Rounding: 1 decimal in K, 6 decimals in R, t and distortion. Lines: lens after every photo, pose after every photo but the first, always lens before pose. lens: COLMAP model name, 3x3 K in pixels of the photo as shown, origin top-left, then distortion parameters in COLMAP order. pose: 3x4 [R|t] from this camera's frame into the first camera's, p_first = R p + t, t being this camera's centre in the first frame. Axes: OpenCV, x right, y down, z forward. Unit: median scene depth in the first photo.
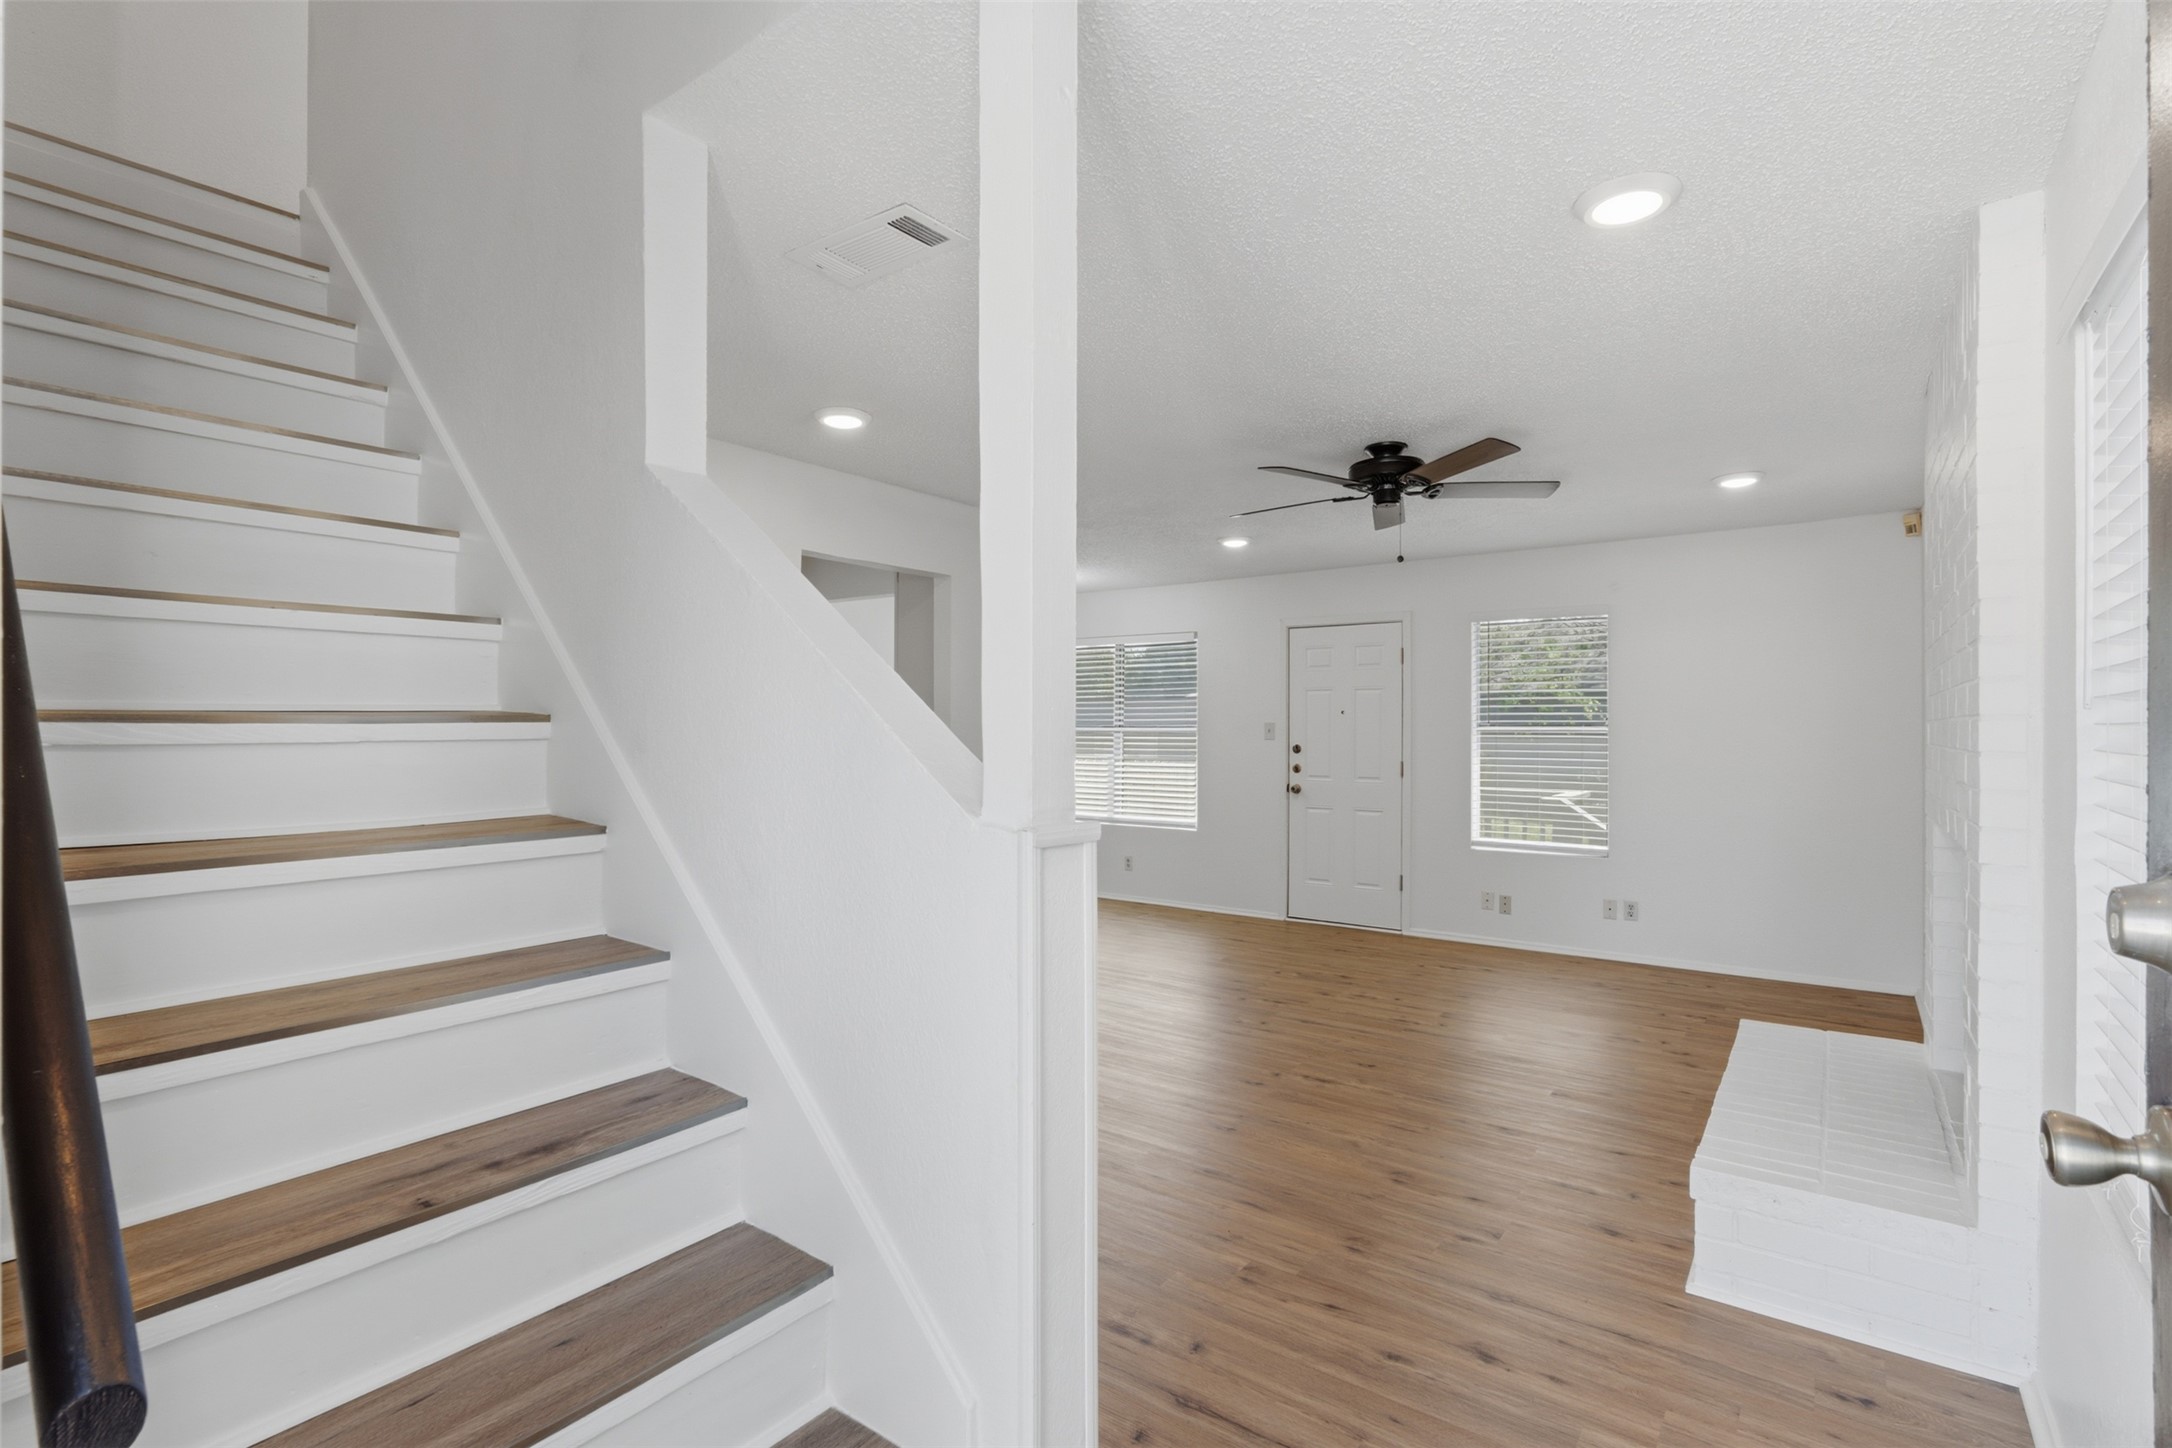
lens RADIAL K [[1010.2, 0, 1089.4], [0, 1010.2, 730.7], [0, 0, 1]] dist [-0.010266, 0.002887]
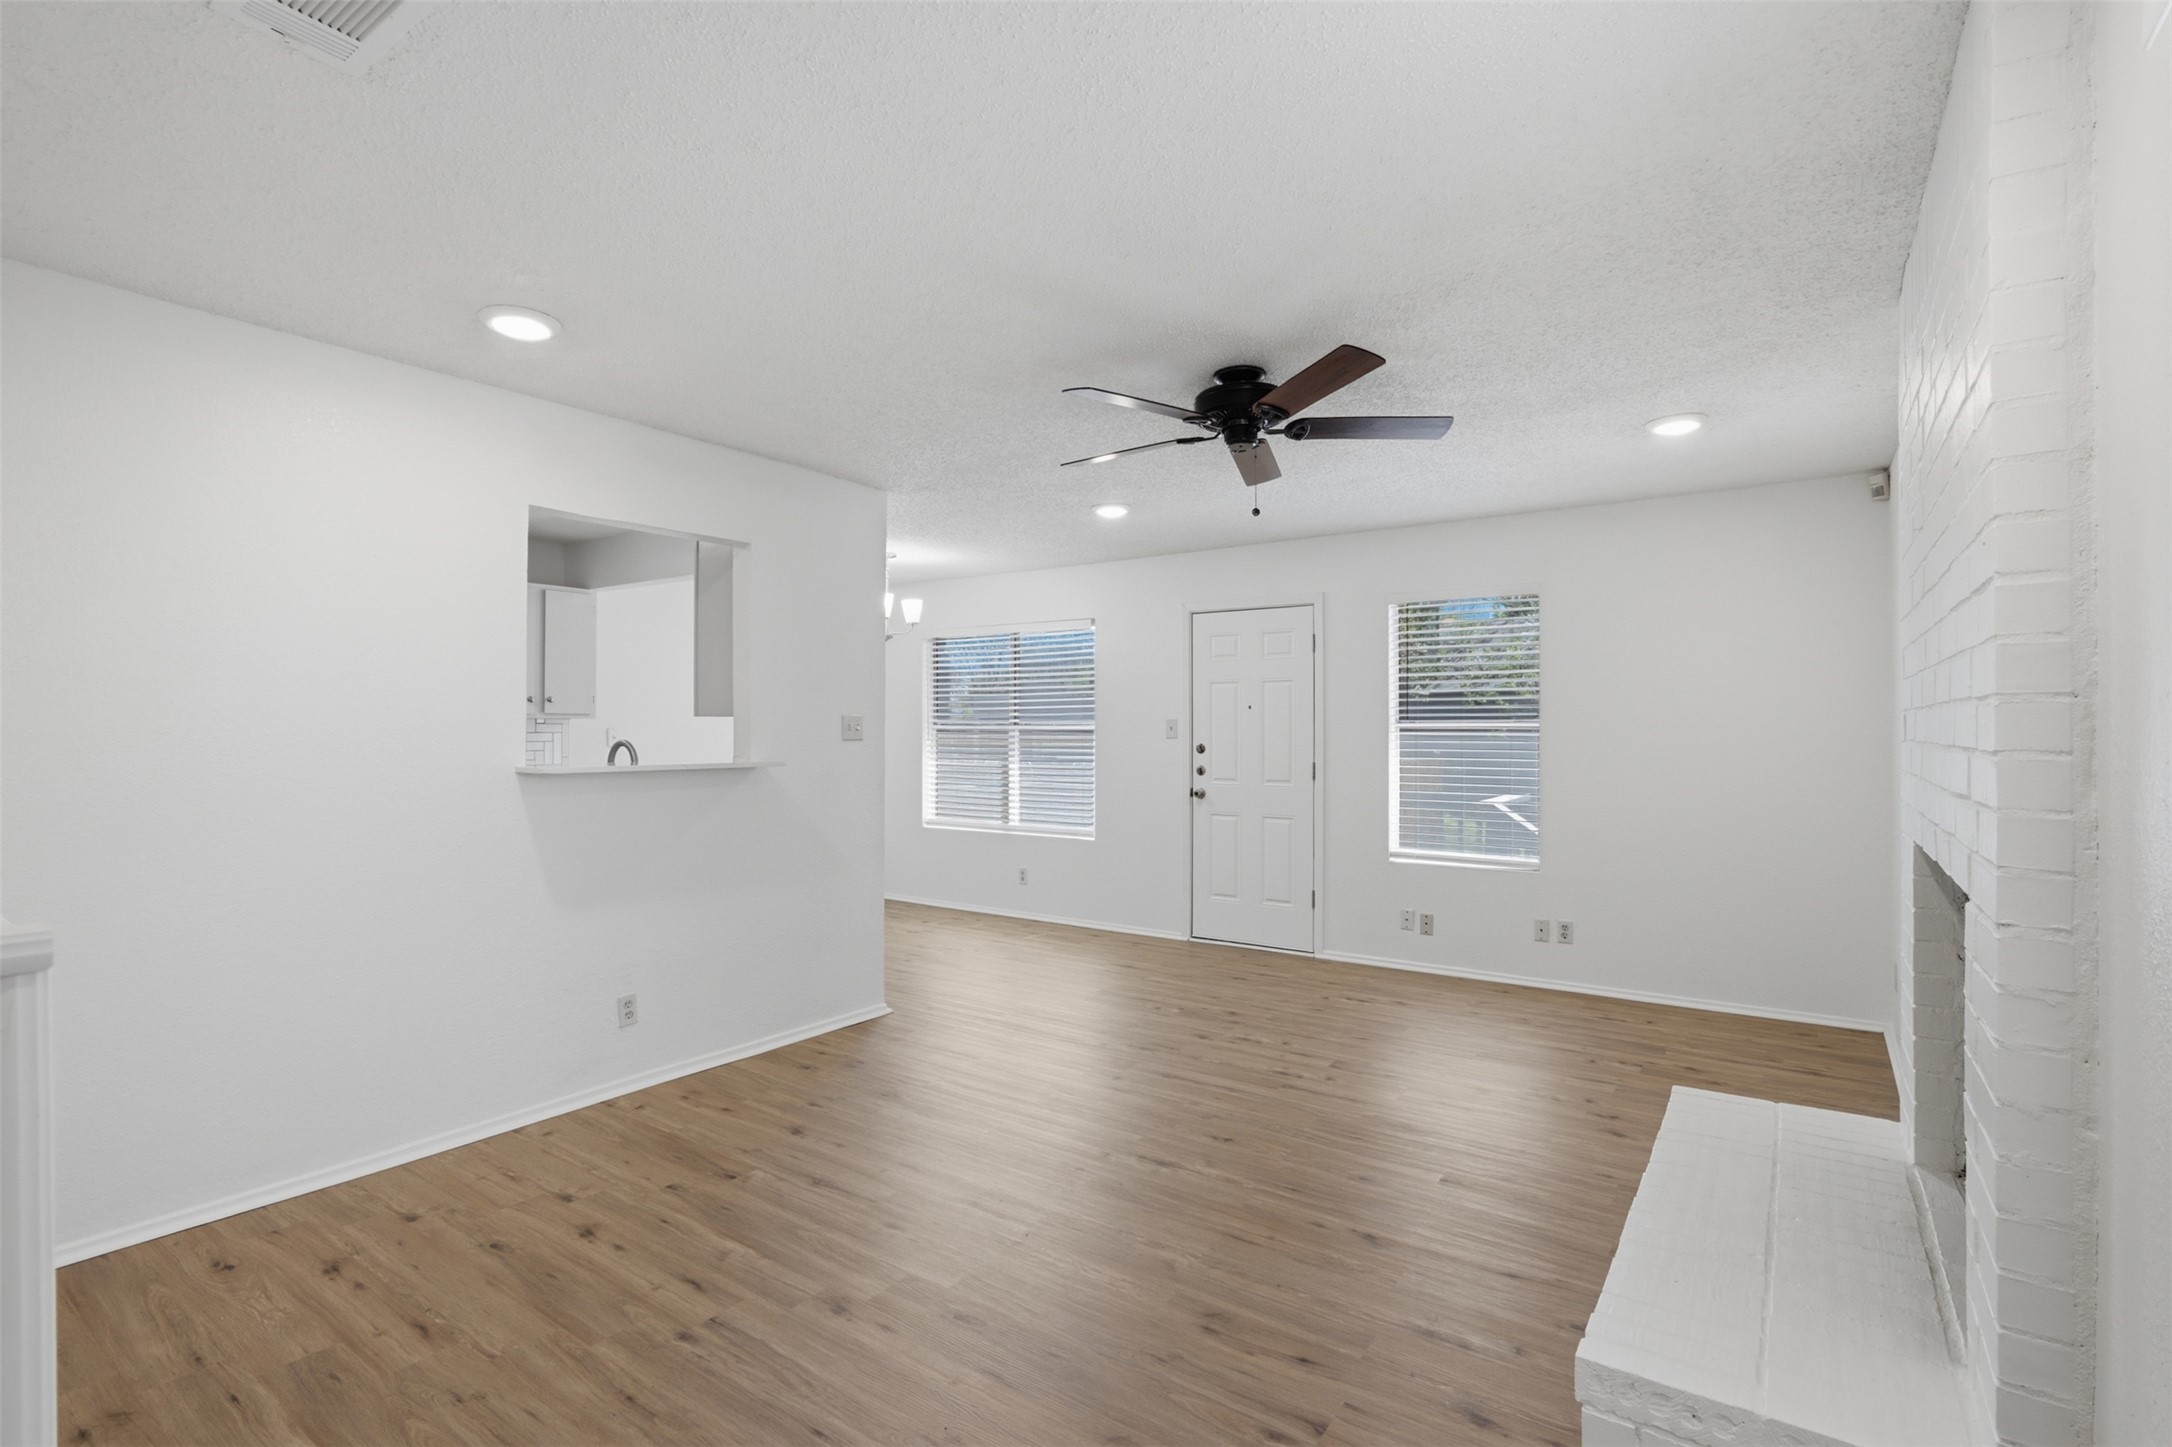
lens RADIAL K [[1010.2, 0, 1089.1], [0, 1010.2, 732.4], [0, 0, 1]] dist [-0.010266, 0.002887]
pose [[0.999707, -0.002743, 0.024043, 0.106059], [0.002711, 0.999995, 0.001360, 0.002465], [-0.024046, -0.001294, 0.999710, 0.136618]]
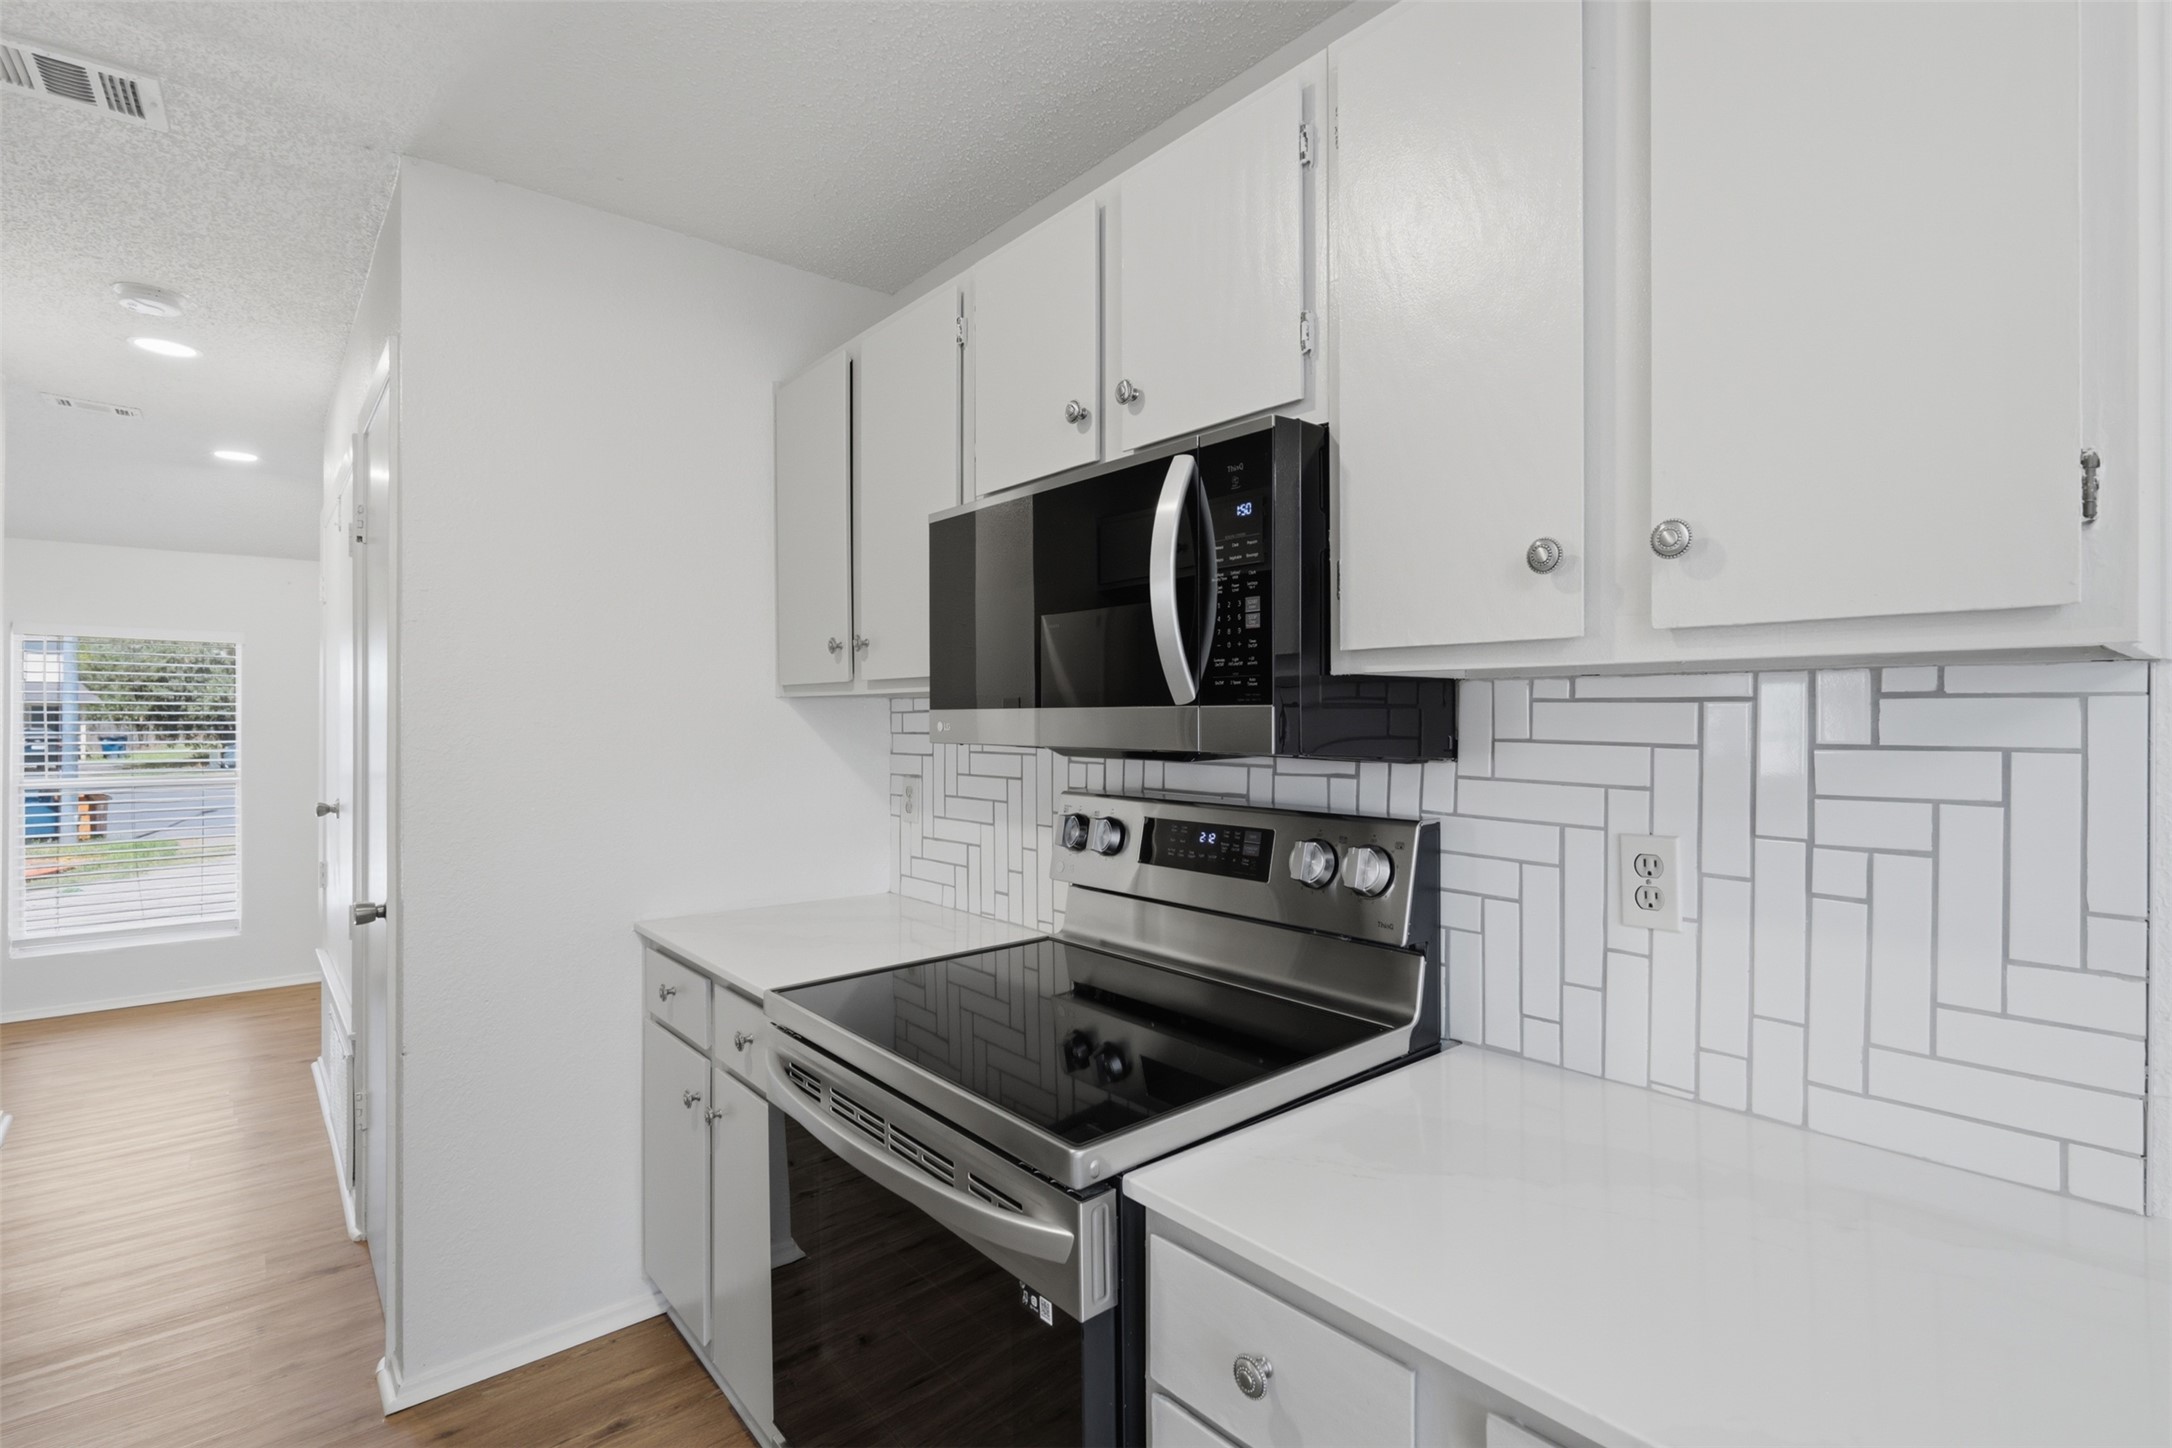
lens RADIAL K [[1010.2, 0, 1079.3], [0, 1010.2, 725.5], [0, 0, 1]] dist [-0.010266, 0.002887]
pose [[-0.230078, 0.001885, -0.973170, -0.235962], [-0.003813, 0.999989, 0.002838, -0.001027], [0.973165, 0.004363, -0.230068, 1.110097]]
